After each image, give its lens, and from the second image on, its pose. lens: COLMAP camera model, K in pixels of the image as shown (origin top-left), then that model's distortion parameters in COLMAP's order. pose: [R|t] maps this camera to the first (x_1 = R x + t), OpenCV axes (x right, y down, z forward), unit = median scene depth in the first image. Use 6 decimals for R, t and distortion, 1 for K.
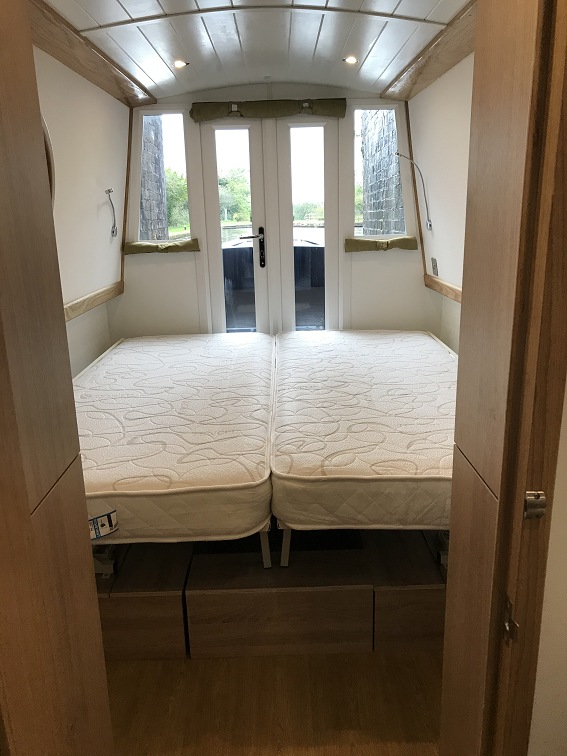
lens RADIAL K [[618.0, 0, 283.5], [0, 618.0, 378.0], [0, 0, 1]] dist [0.060738, -0.098345]
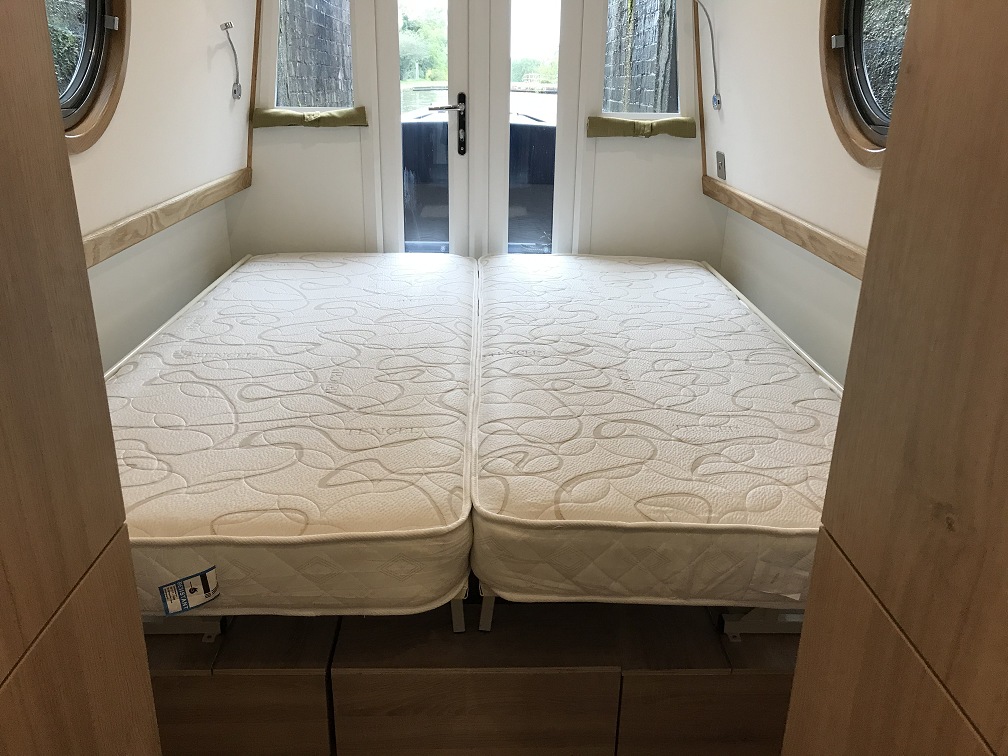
lens RADIAL K [[824.0, 0, 497.8], [0, 824.0, 364.1], [0, 0, 1]] dist [0.060738, -0.098345]
pose [[0.999163, 0.032710, 0.024567, -0.015150], [-0.034567, 0.996242, 0.079417, -0.042466], [-0.021877, -0.080199, 0.996539, 0.150017]]
